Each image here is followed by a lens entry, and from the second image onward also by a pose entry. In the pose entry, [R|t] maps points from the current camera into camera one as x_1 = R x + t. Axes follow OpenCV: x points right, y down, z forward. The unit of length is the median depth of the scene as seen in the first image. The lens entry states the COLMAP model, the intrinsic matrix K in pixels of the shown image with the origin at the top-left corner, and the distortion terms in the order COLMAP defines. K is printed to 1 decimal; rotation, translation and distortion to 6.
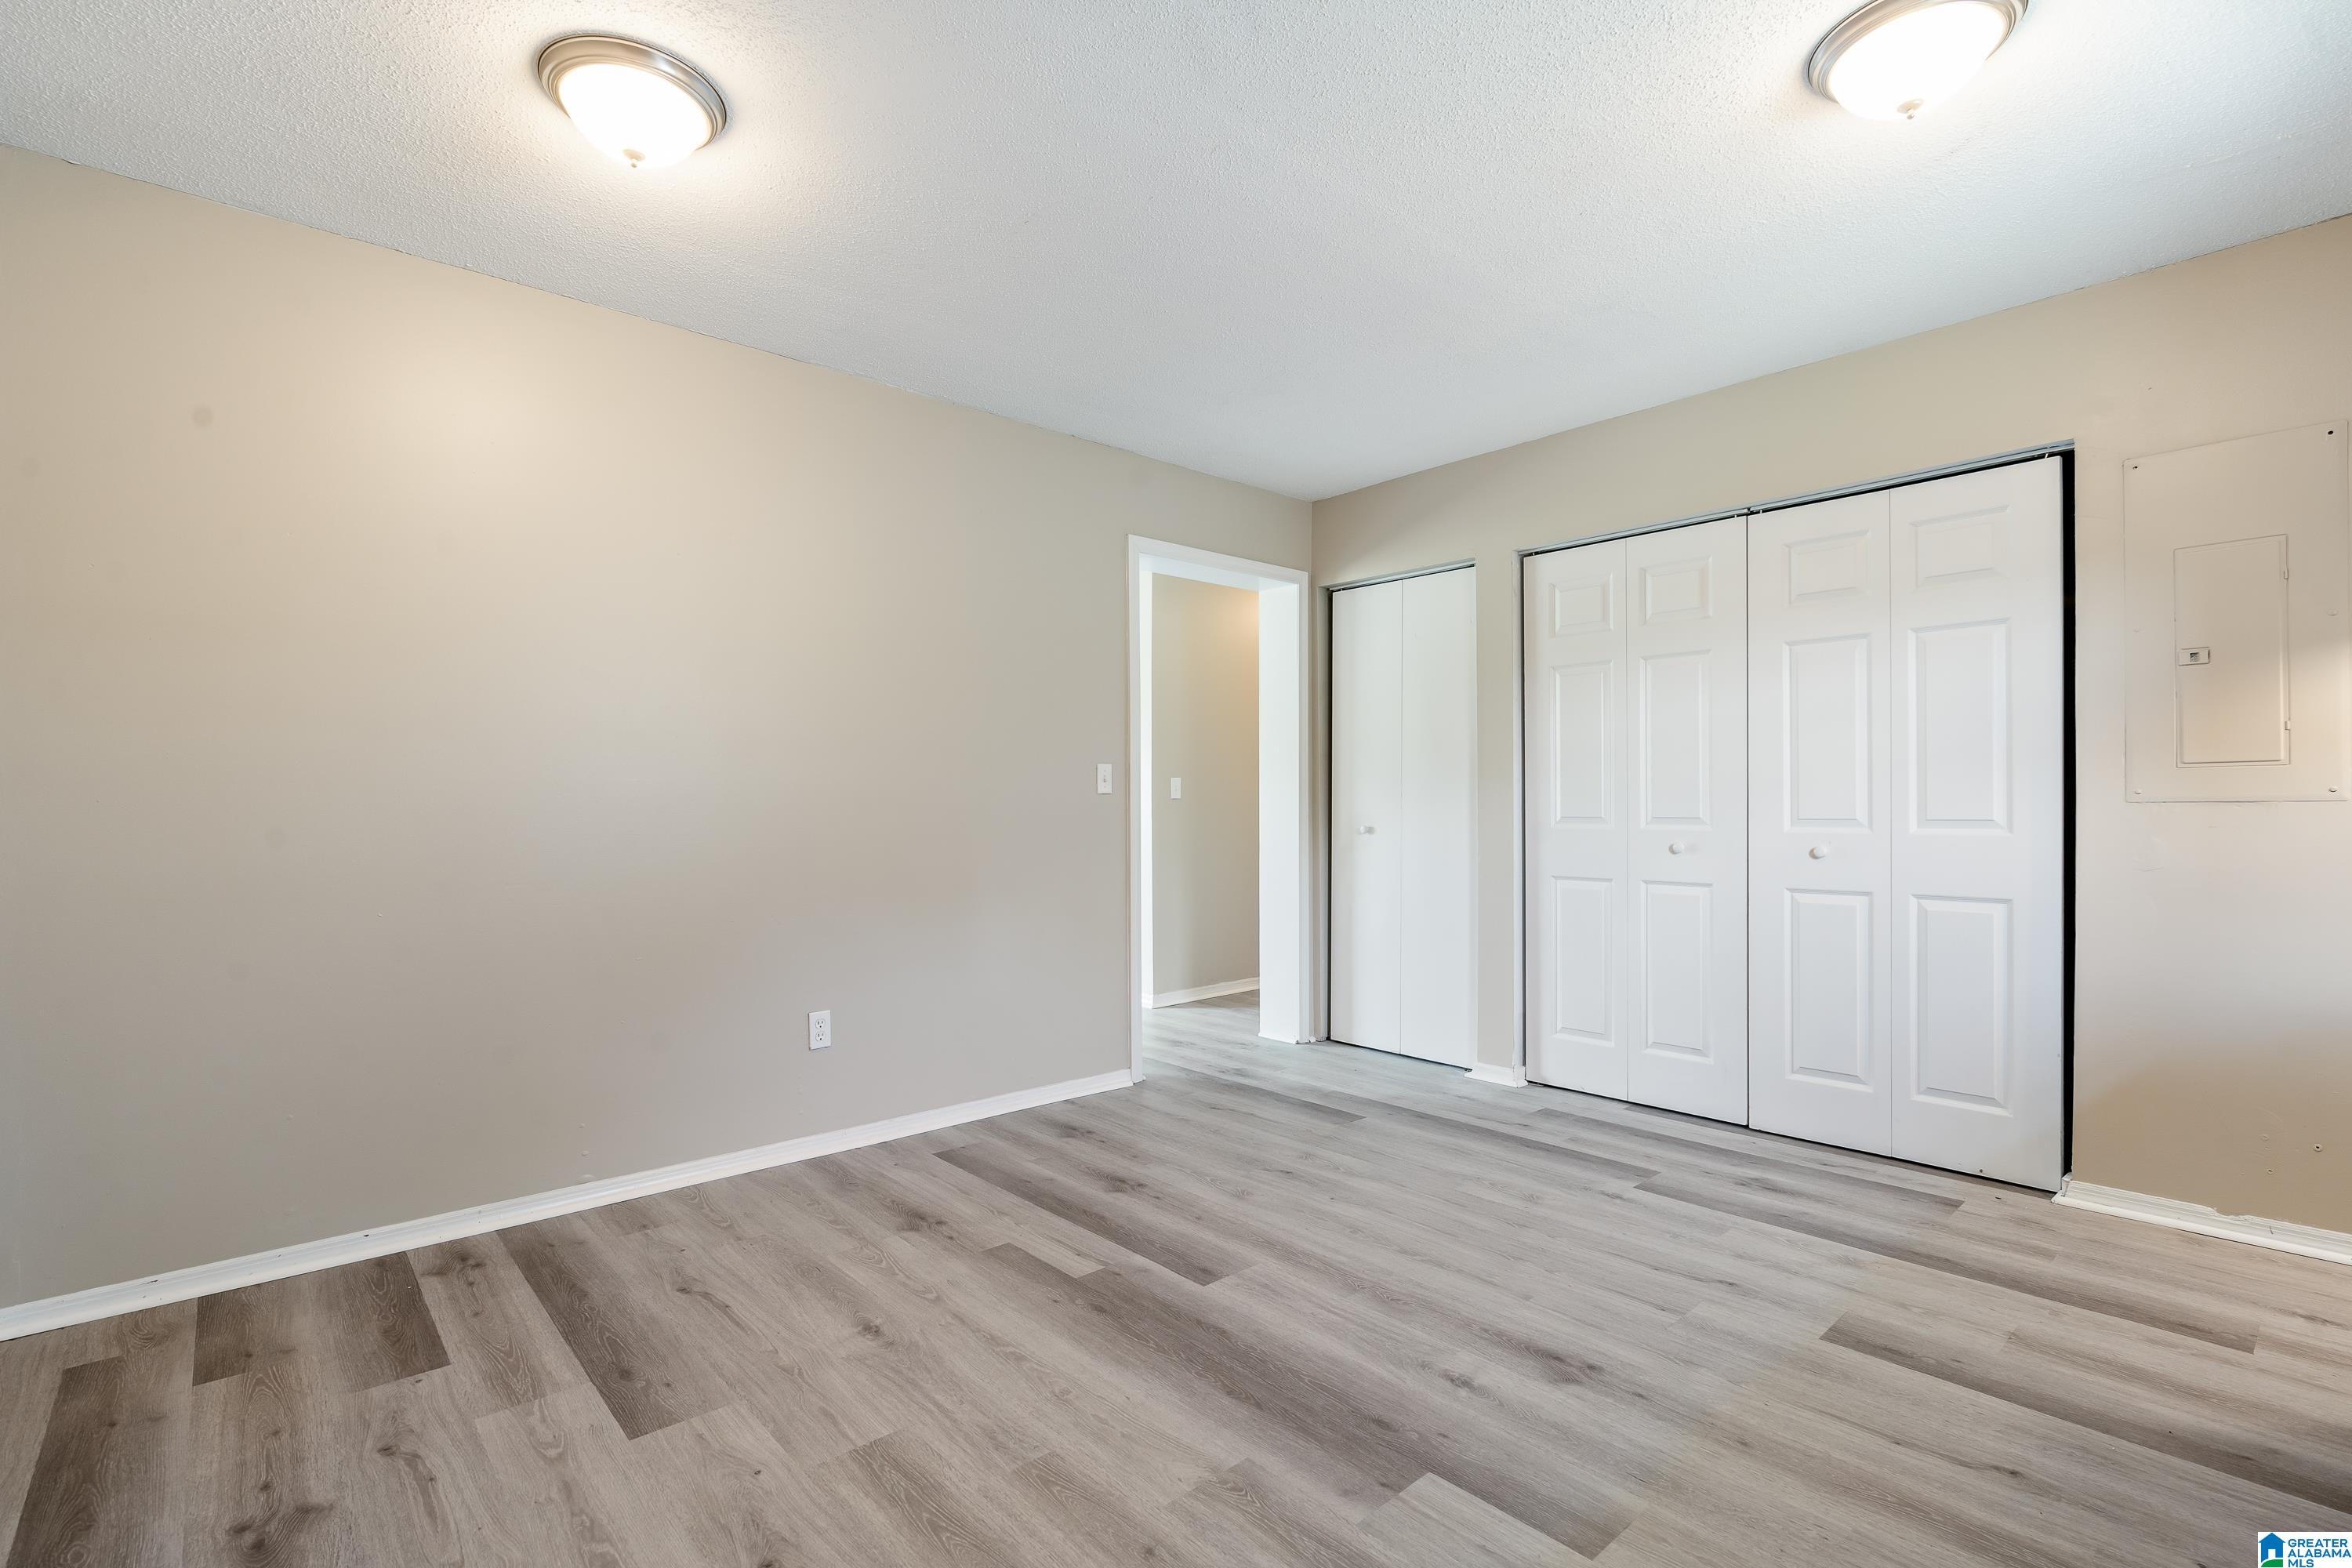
lens RADIAL K [[1070.6, 0, 1172.3], [0, 1070.6, 797.3], [0, 0, 1]] dist [-0.003842, 0.000395]
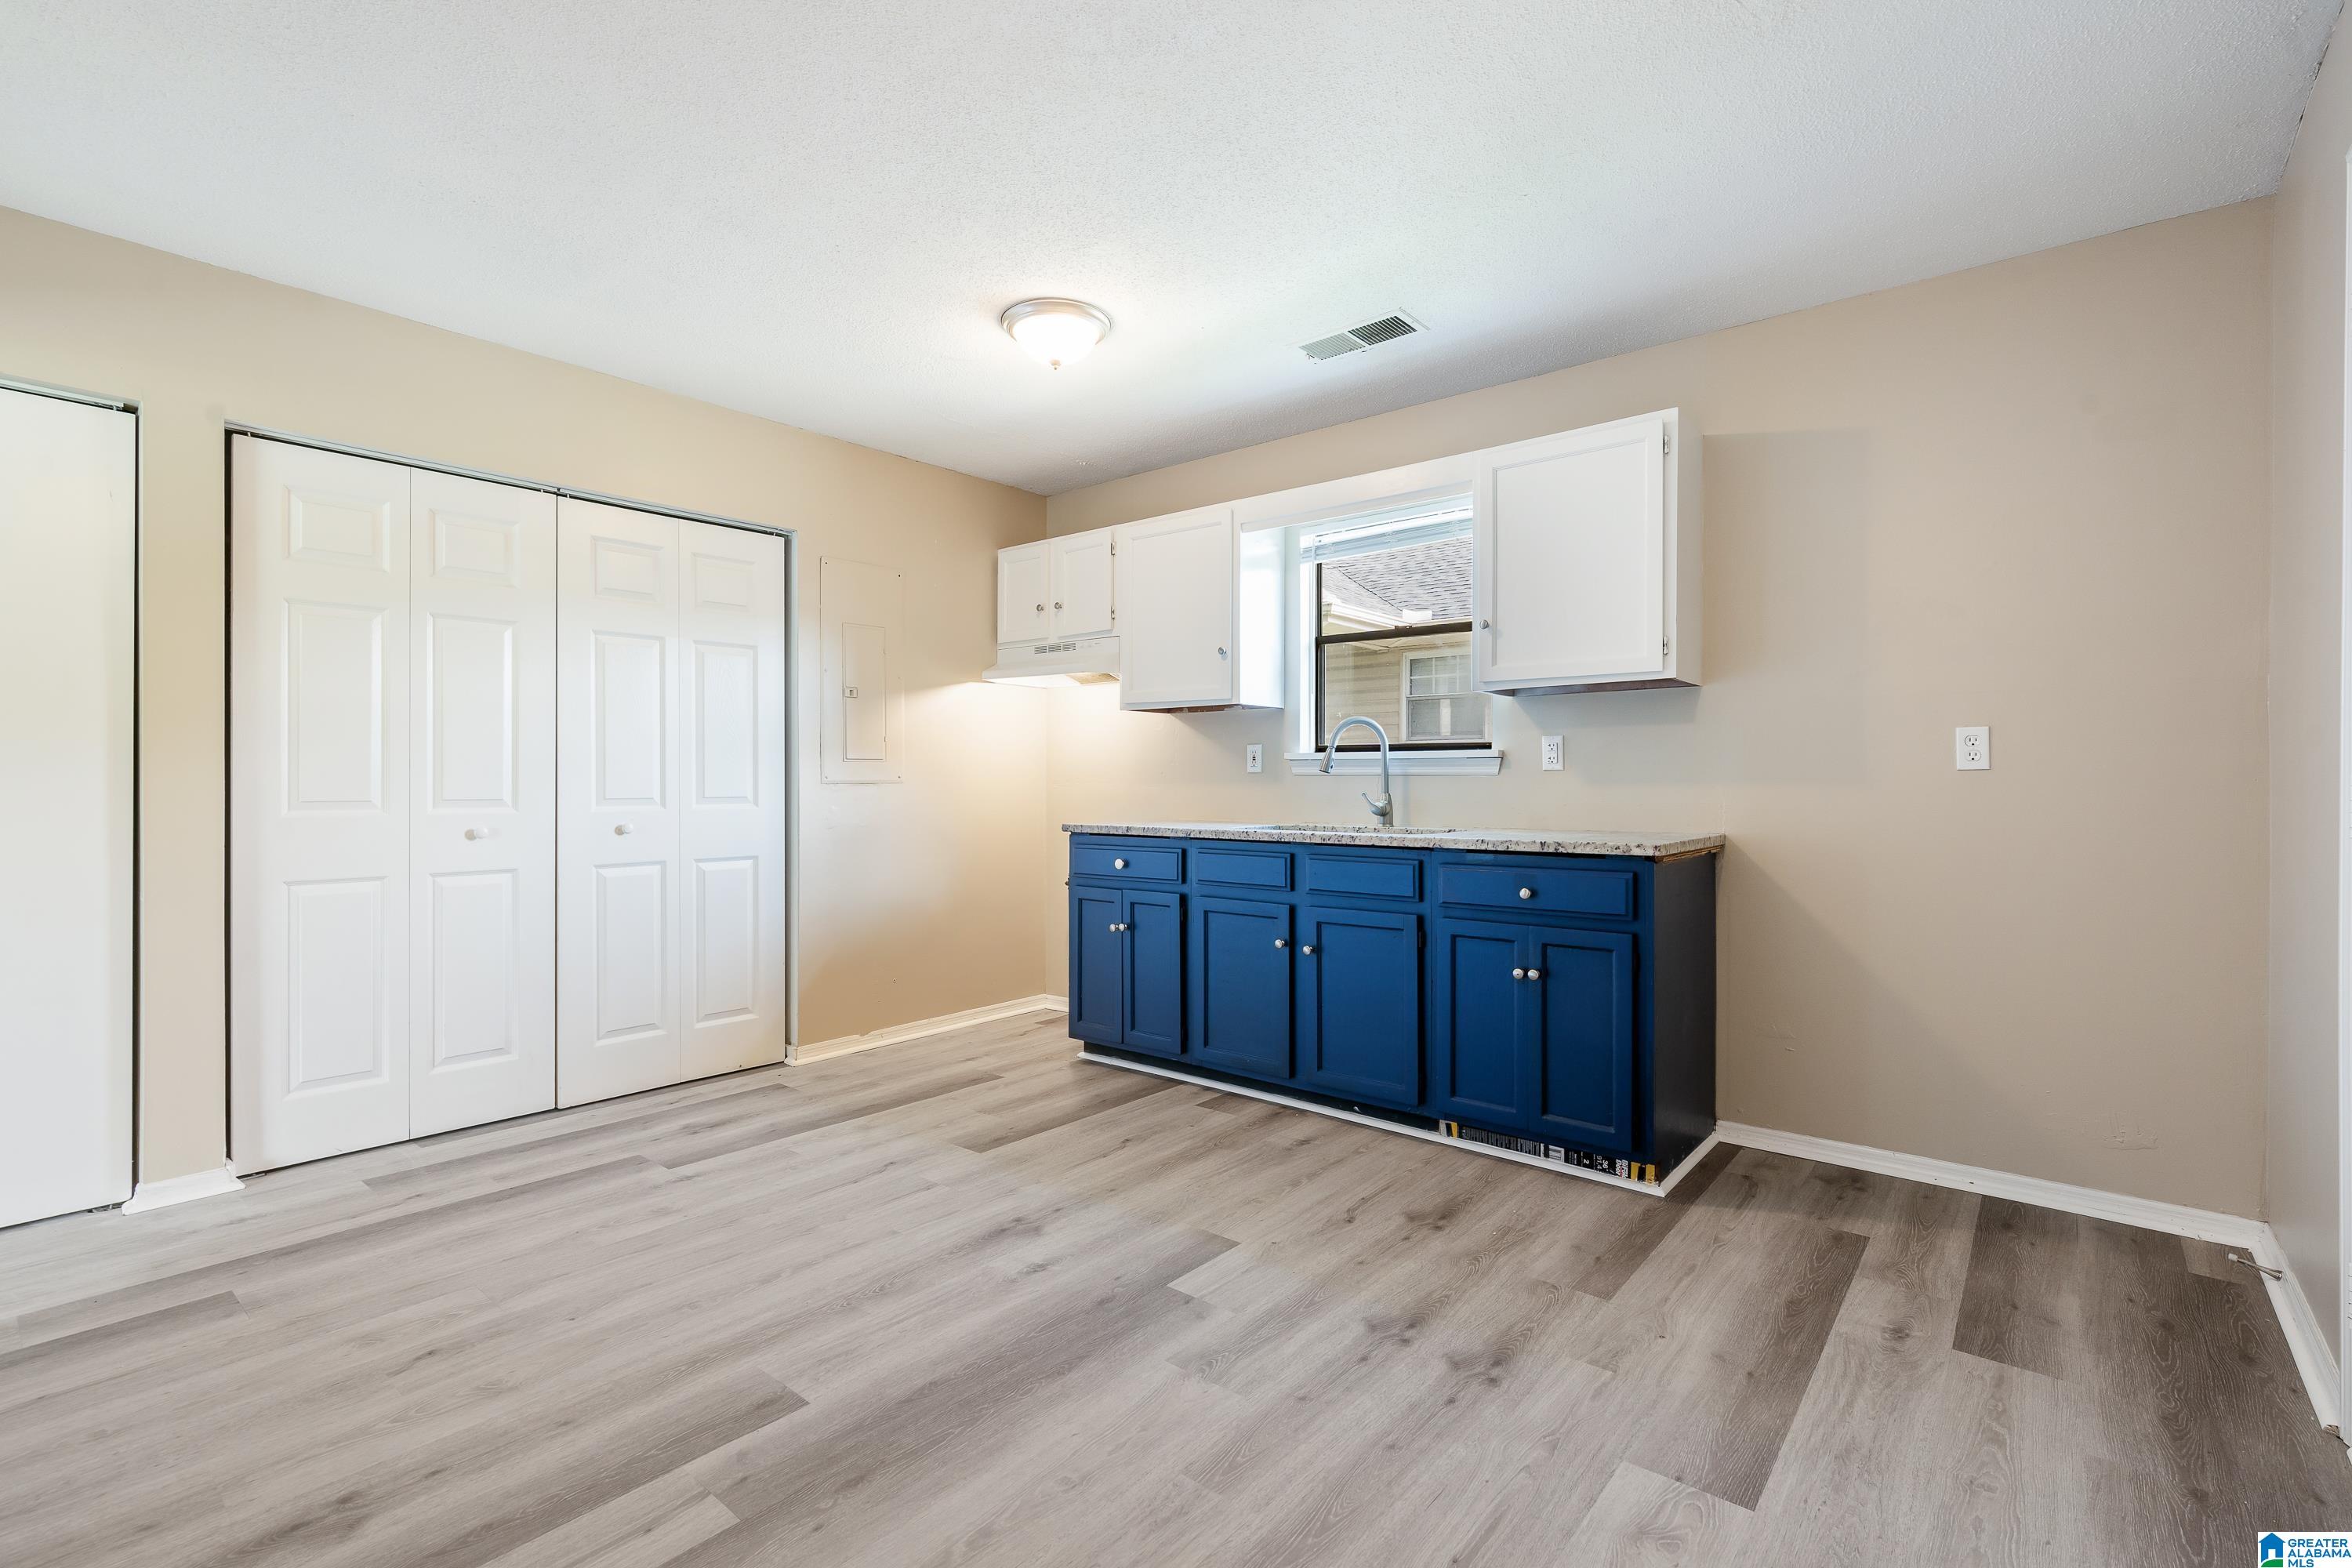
lens RADIAL K [[1070.6, 0, 1160.4], [0, 1070.6, 779.9], [0, 0, 1]] dist [-0.003842, 0.000395]
pose [[-0.132991, 0.004702, 0.991106, -0.650905], [-0.005852, 0.999968, -0.005530, 0.004929], [-0.991100, -0.006536, -0.132959, 0.714262]]
